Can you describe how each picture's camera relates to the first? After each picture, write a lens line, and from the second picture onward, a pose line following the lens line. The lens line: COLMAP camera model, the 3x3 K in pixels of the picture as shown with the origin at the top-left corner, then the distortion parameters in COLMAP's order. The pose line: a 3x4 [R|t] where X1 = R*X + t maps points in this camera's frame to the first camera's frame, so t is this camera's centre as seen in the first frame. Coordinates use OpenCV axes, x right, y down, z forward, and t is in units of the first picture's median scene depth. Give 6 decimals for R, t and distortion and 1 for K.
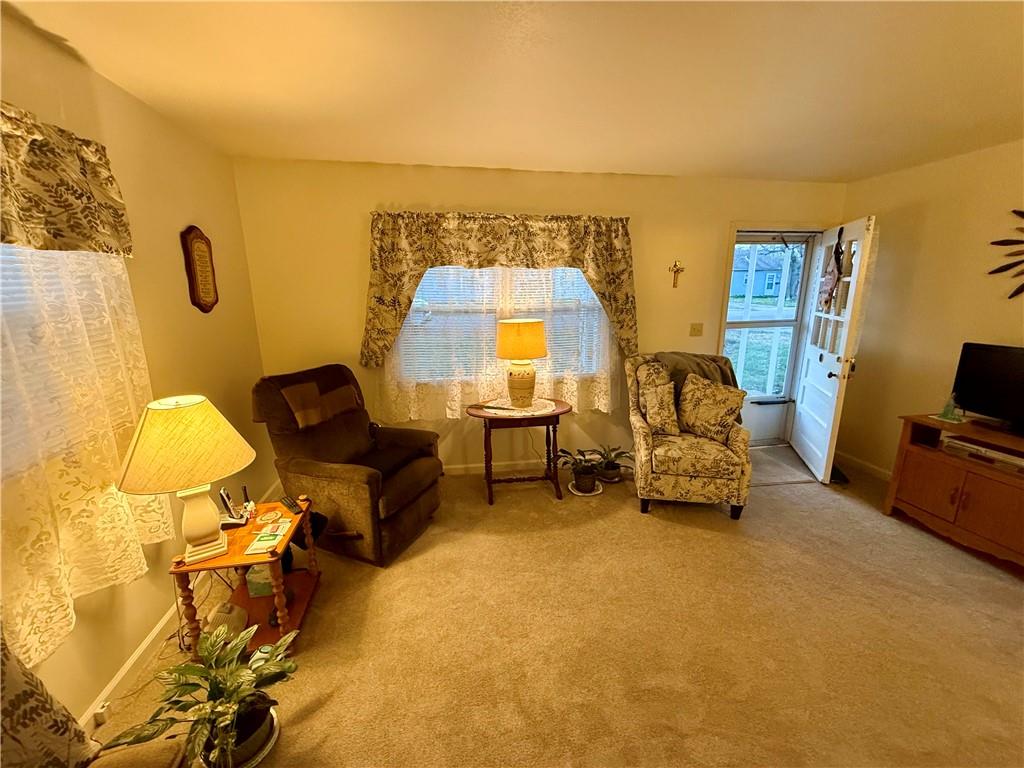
lens RADIAL K [[408.8, 0, 505.6], [0, 408.8, 382.4], [0, 0, 1]] dist [-0.000306, 0.000102]
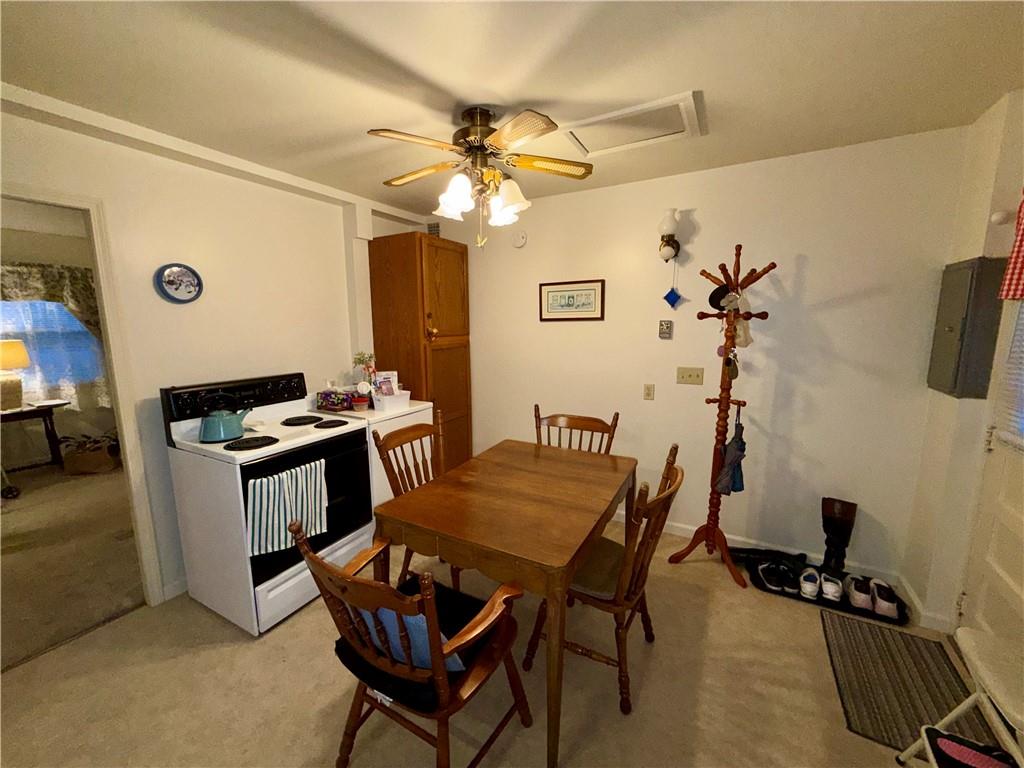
lens RADIAL K [[408.8, 0, 505.6], [0, 408.8, 382.4], [0, 0, 1]] dist [-0.000306, 0.000102]
pose [[0.636121, -0.111656, 0.763468, 0.059207], [0.177581, 0.984098, -0.004037, 0.252868], [-0.750877, 0.138145, 0.645833, -0.959303]]
